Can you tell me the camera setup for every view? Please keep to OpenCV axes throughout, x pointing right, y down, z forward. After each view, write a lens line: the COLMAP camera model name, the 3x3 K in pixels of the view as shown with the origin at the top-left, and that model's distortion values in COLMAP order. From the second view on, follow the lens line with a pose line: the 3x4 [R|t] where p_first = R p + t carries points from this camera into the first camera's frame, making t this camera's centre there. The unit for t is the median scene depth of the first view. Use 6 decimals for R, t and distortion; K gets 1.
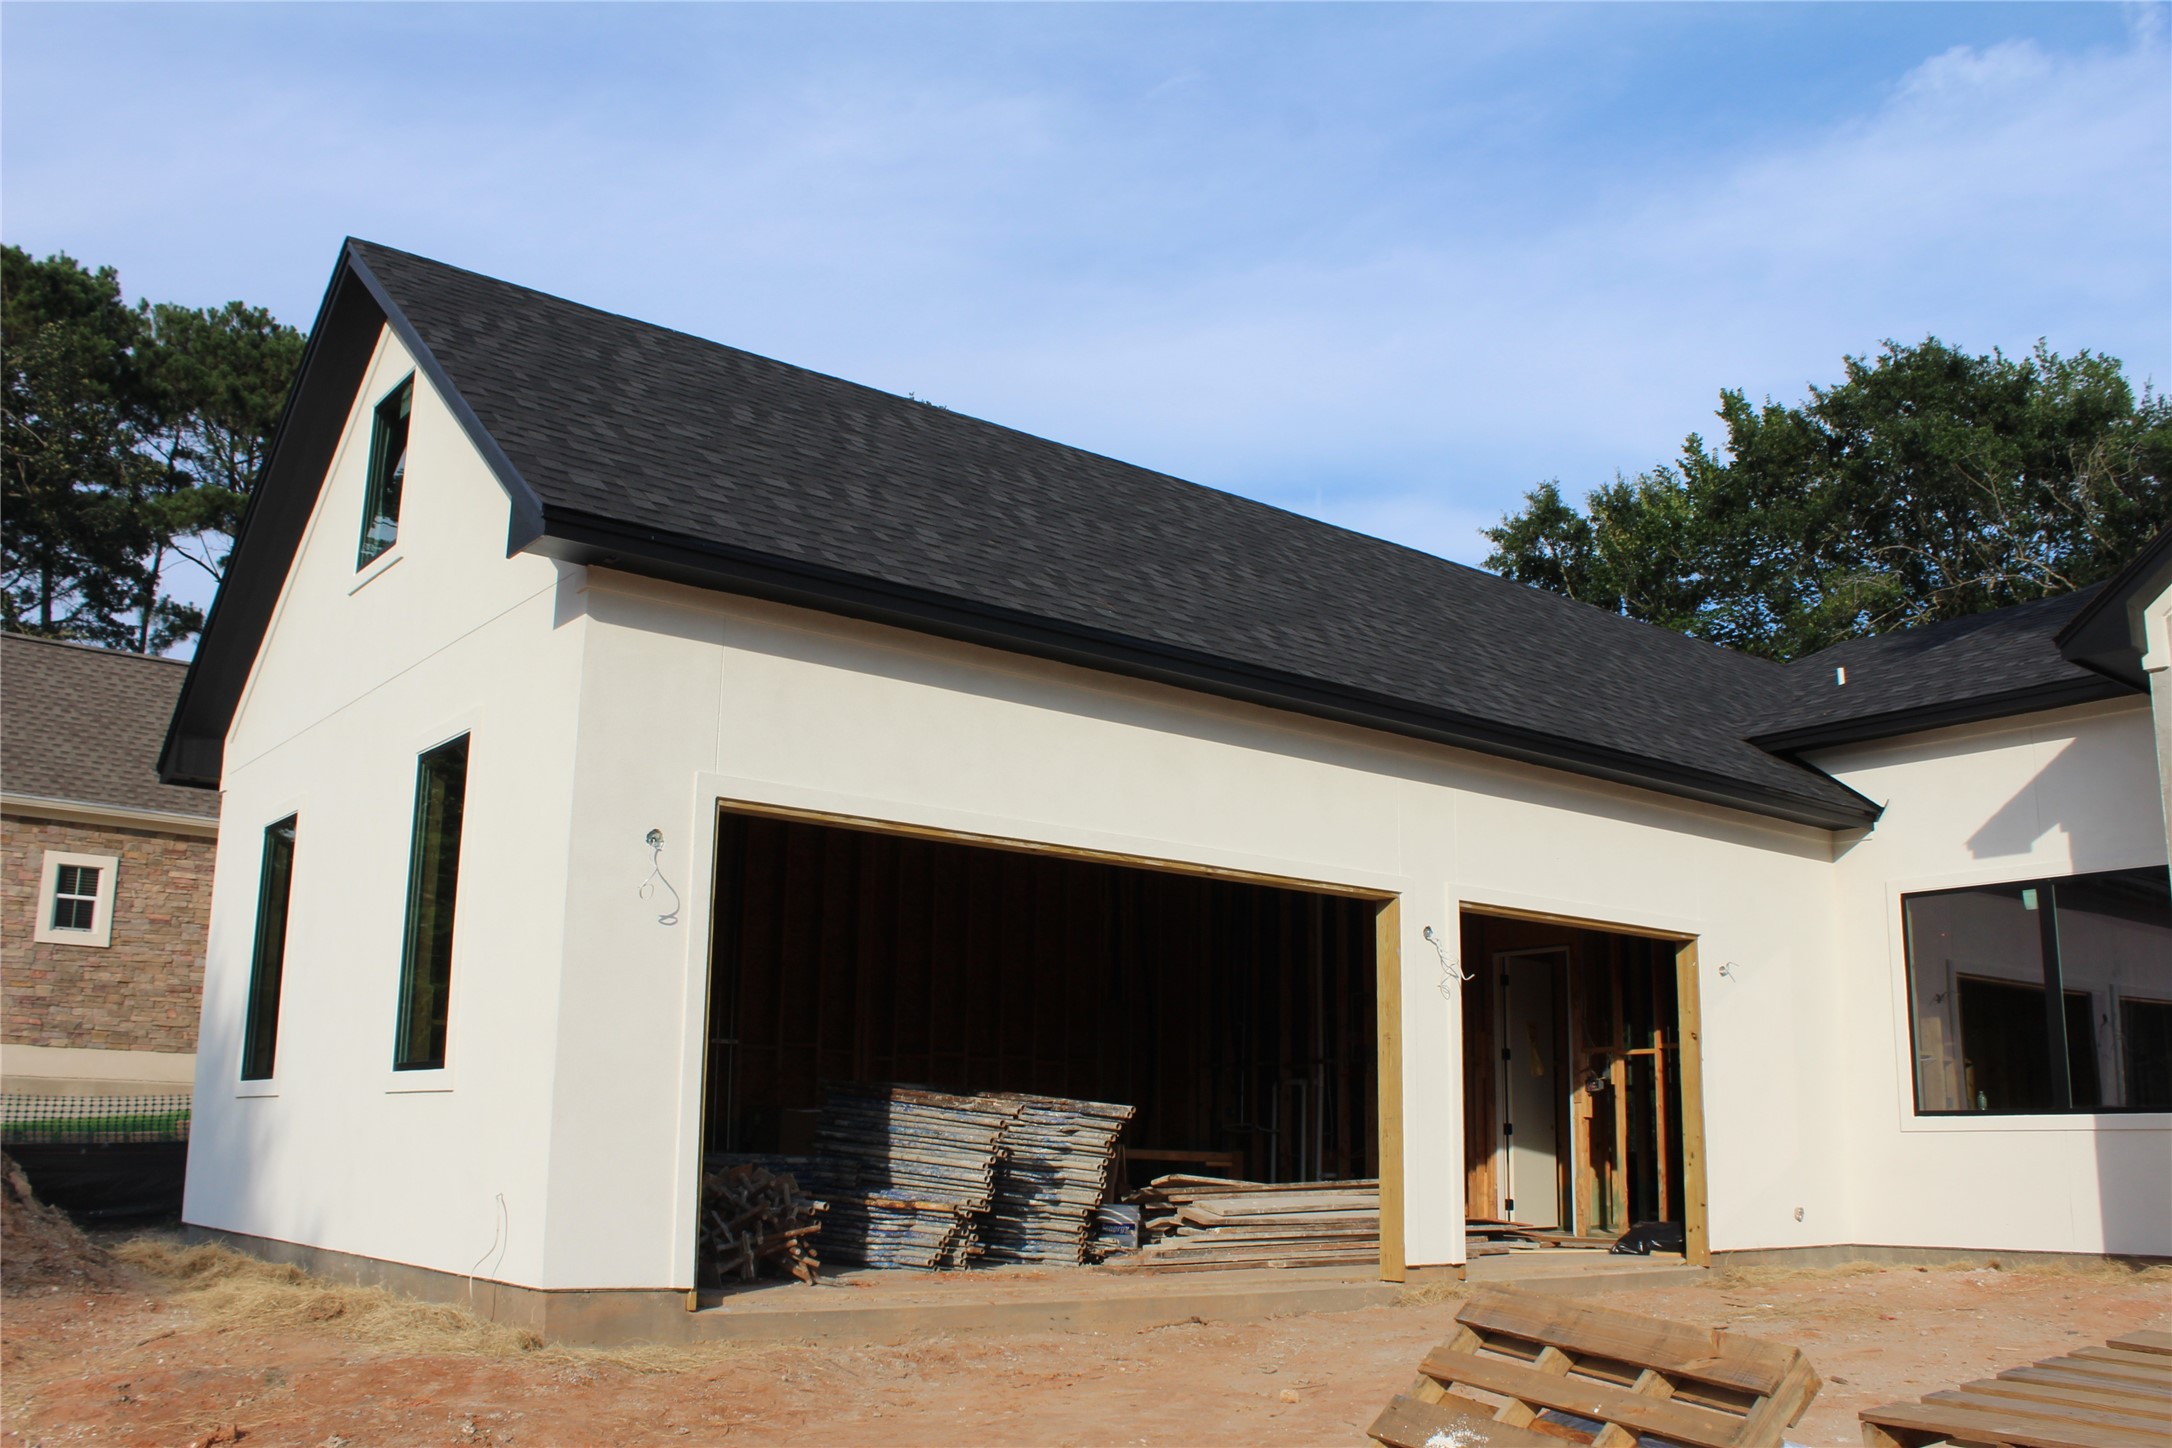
lens RADIAL K [[1939.4, 0, 1086.0], [0, 1939.4, 724.0], [0, 0, 1]] dist [-0.138275, 0.178683]
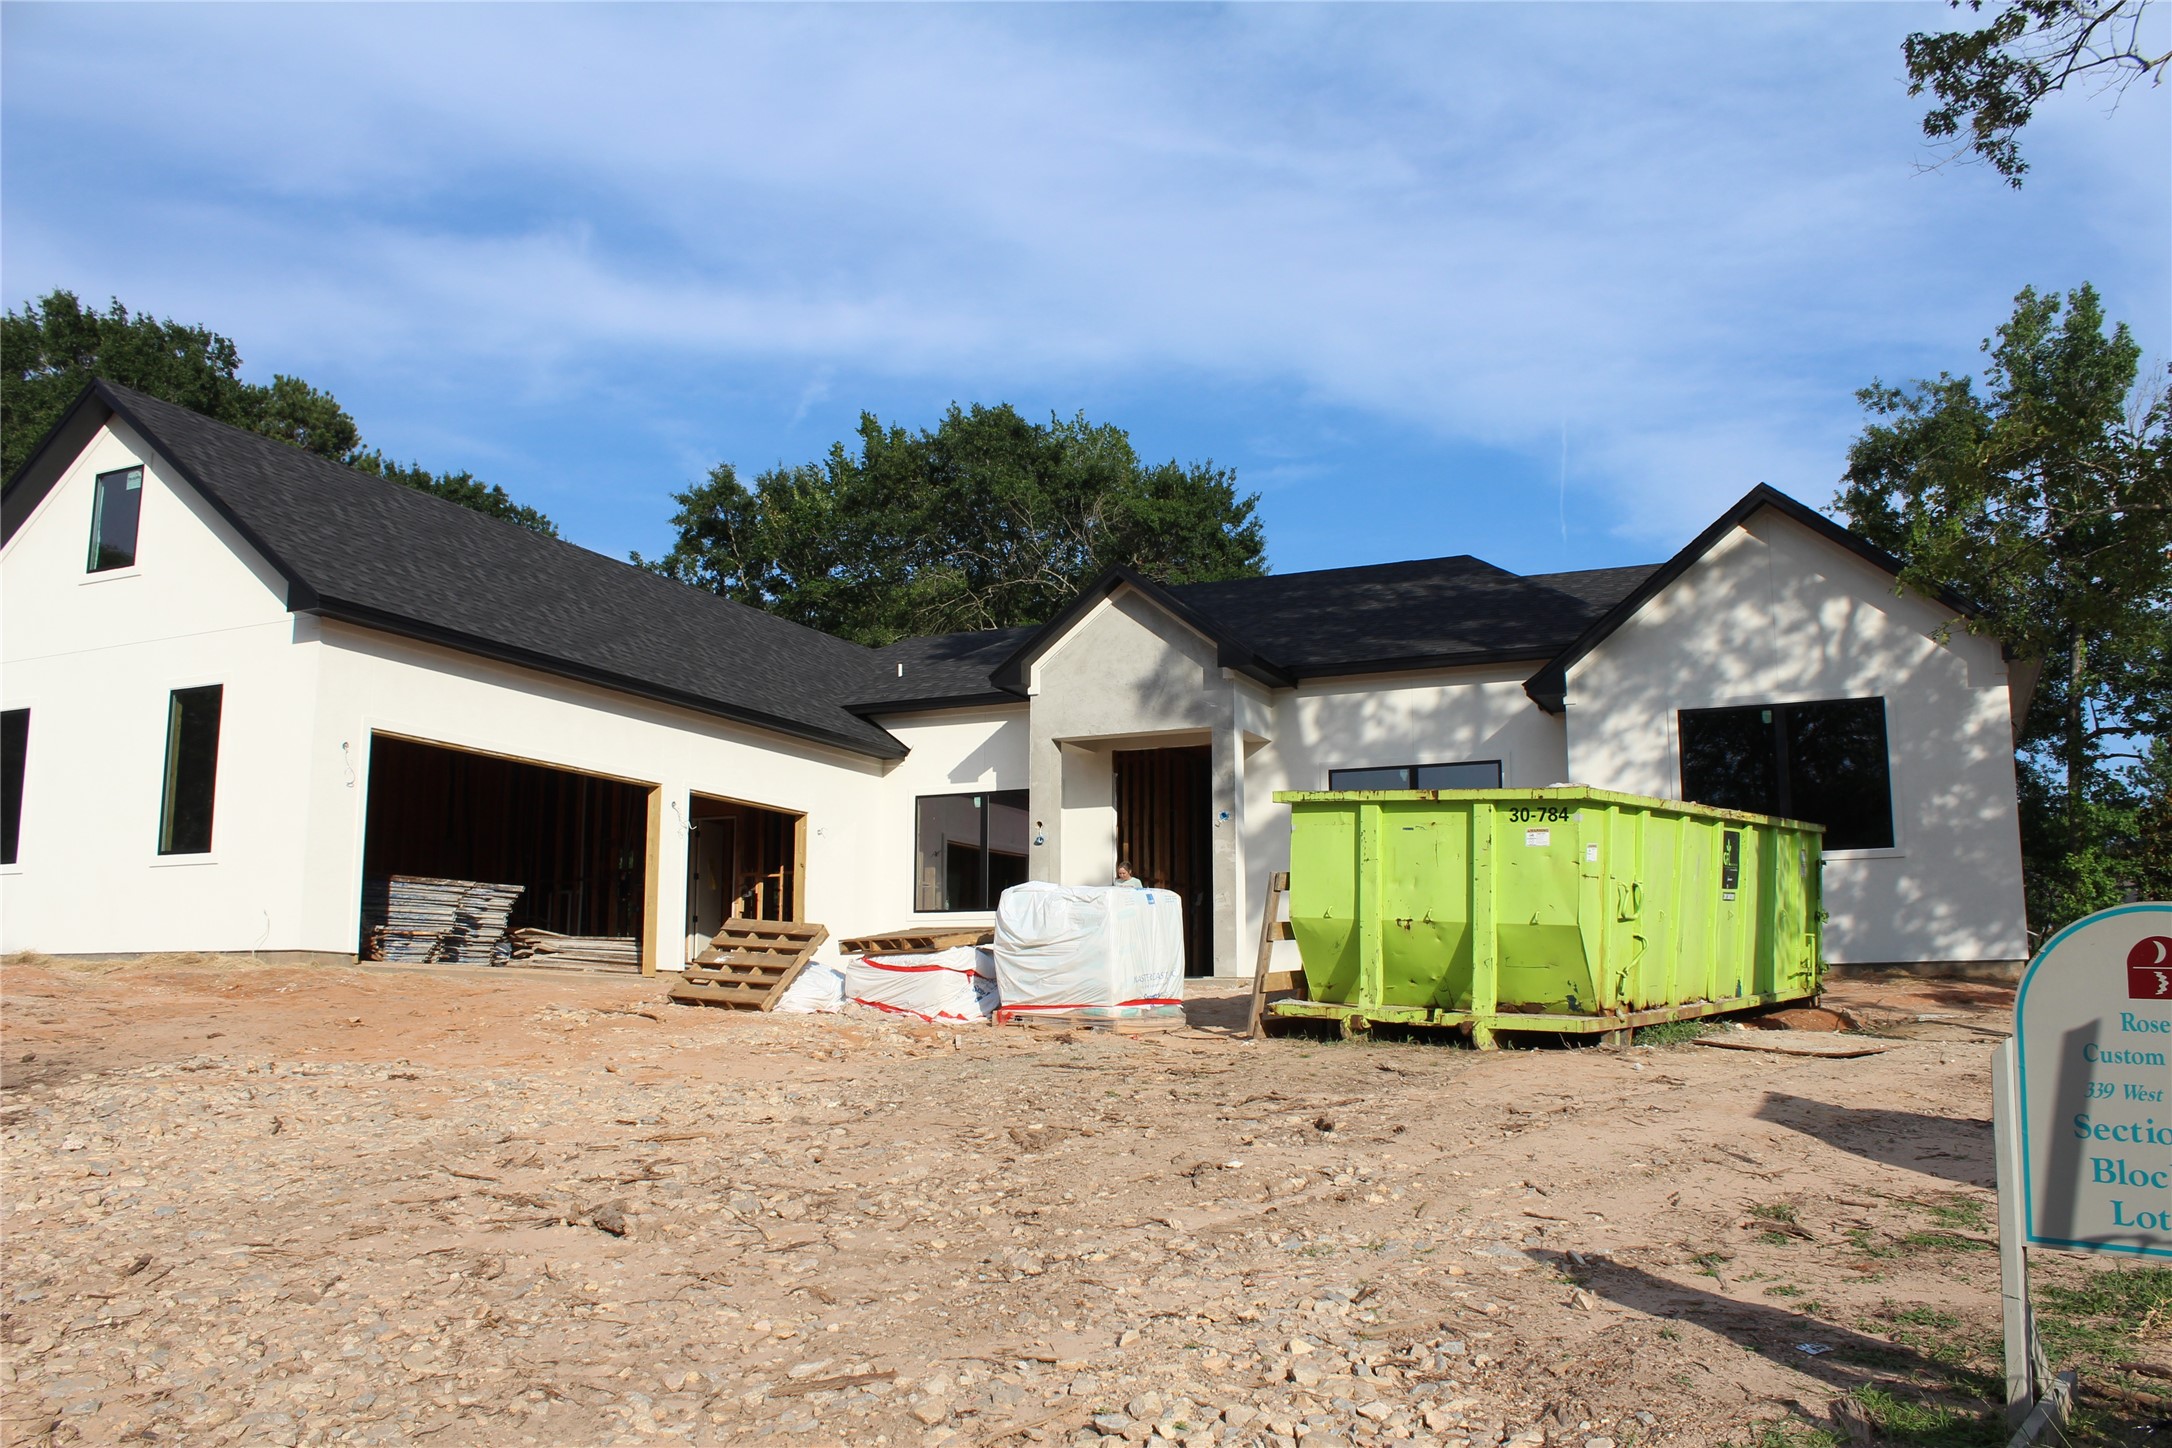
lens RADIAL K [[1775.8, 0, 1088.2], [0, 1775.8, 767.3], [0, 0, 1]] dist [-0.206174, 0.215840]
pose [[0.894182, 0.049248, 0.444987, -0.191909], [-0.086653, 0.994174, 0.064097, -0.063953], [-0.439238, -0.095874, 0.893240, -0.615430]]
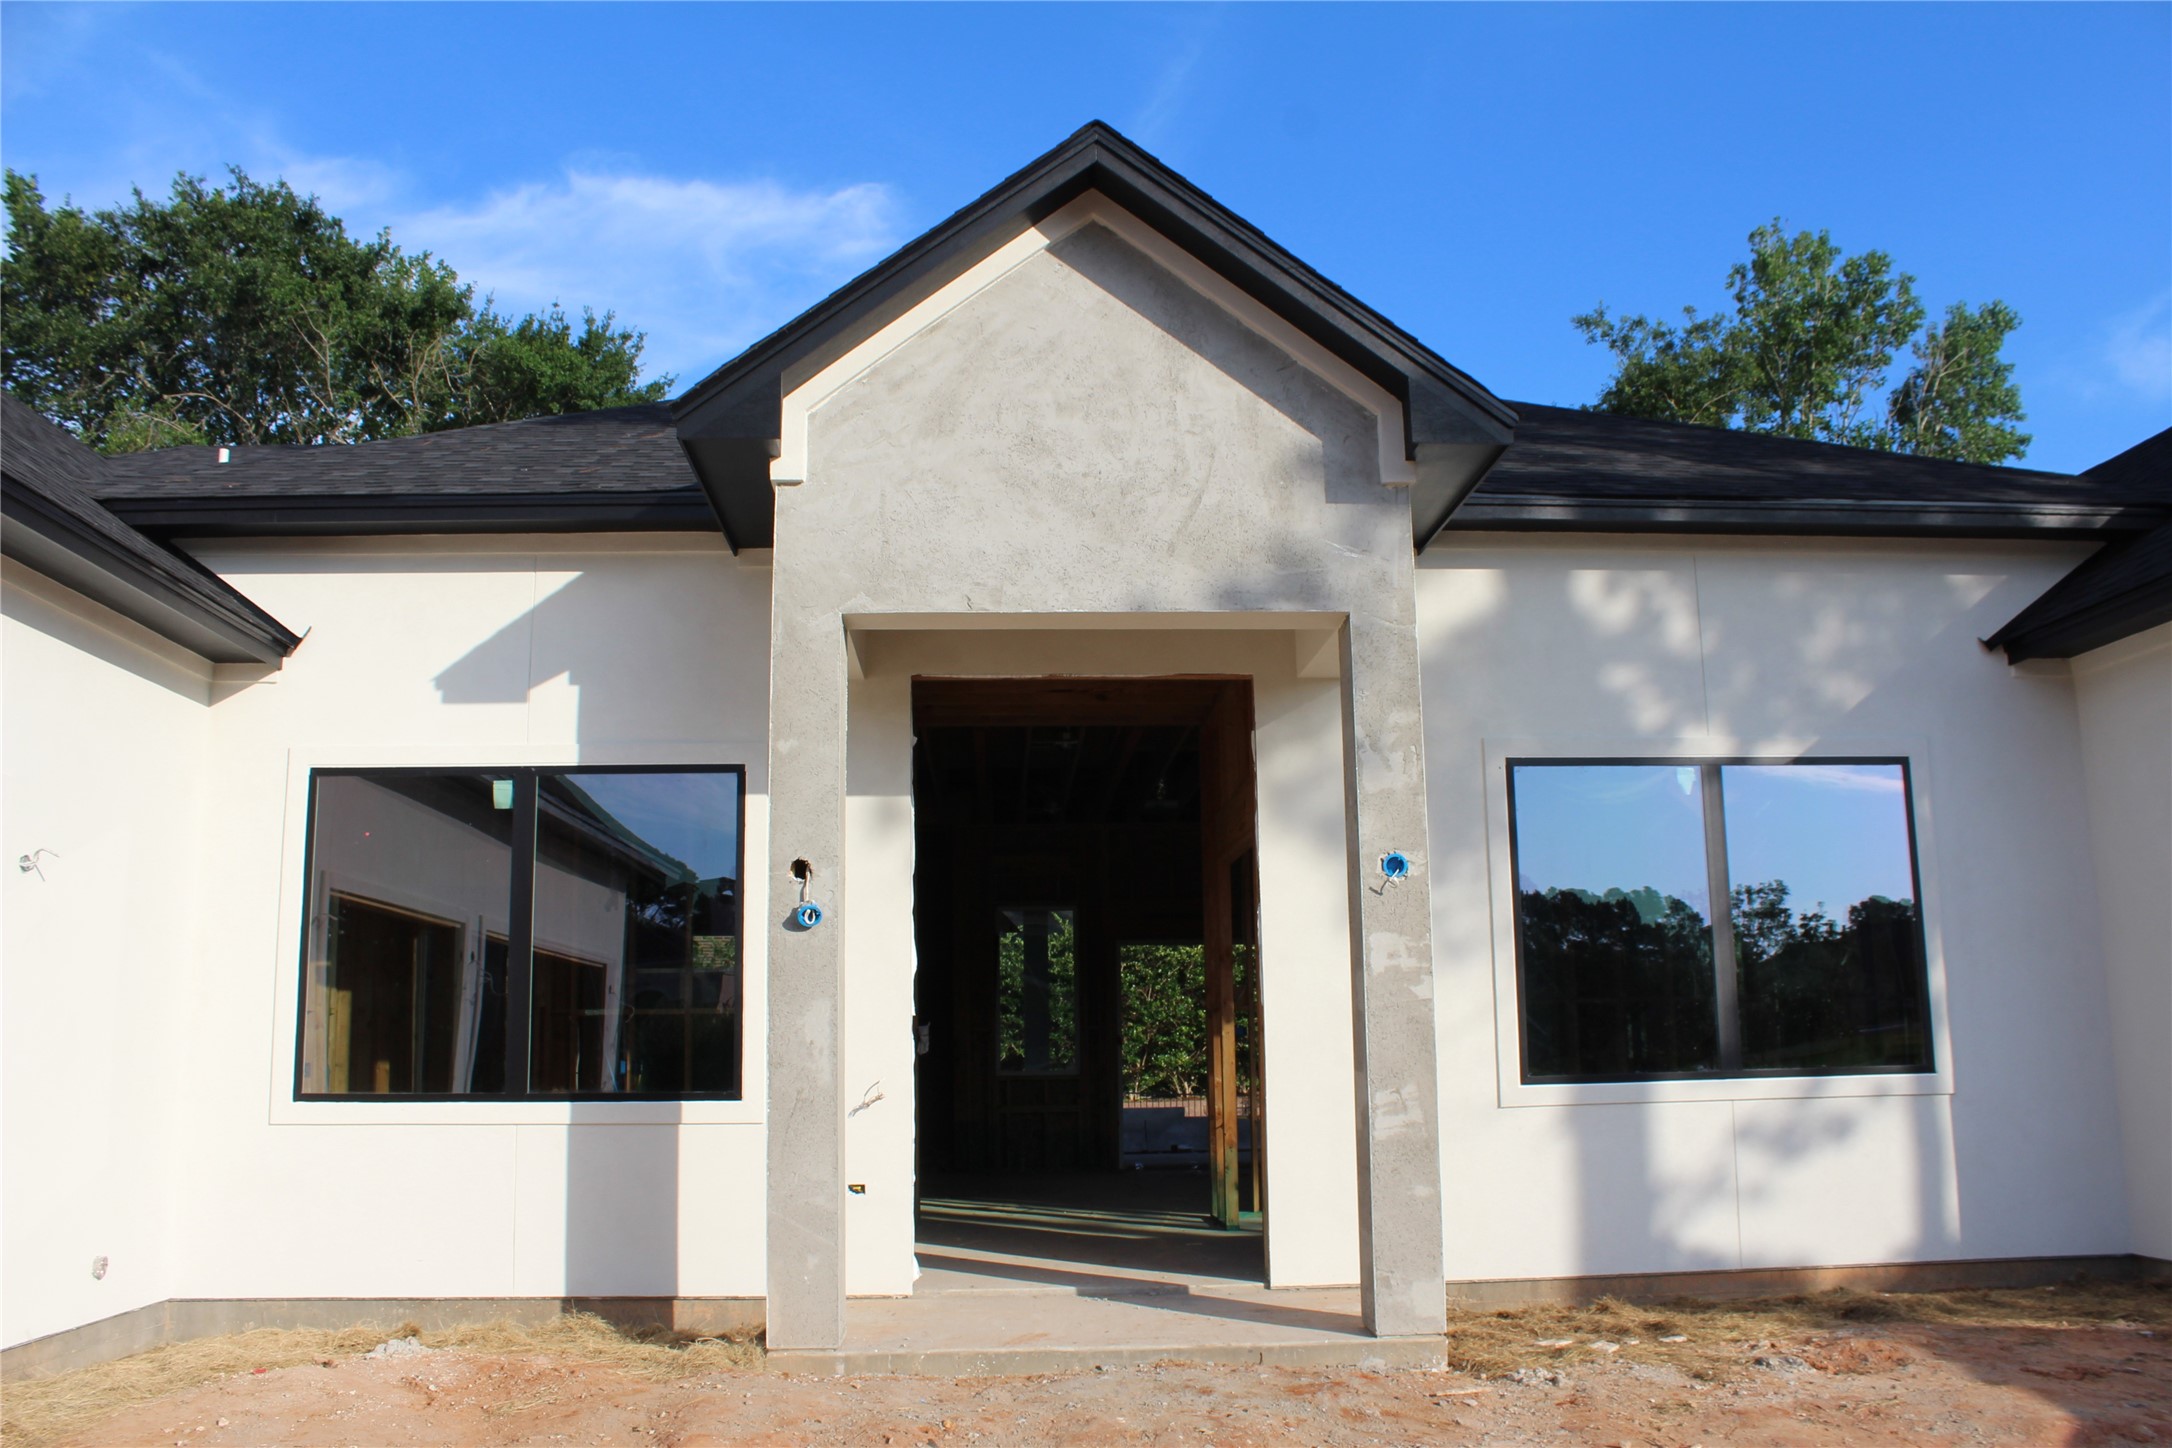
lens RADIAL K [[1775.8, 0, 1088.2], [0, 1775.8, 767.3], [0, 0, 1]] dist [-0.206174, 0.215840]
pose [[0.578172, 0.105181, 0.809107, 0.097231], [-0.159042, 0.987163, -0.014680, 0.054208], [-0.800264, -0.120194, 0.587478, 0.423045]]
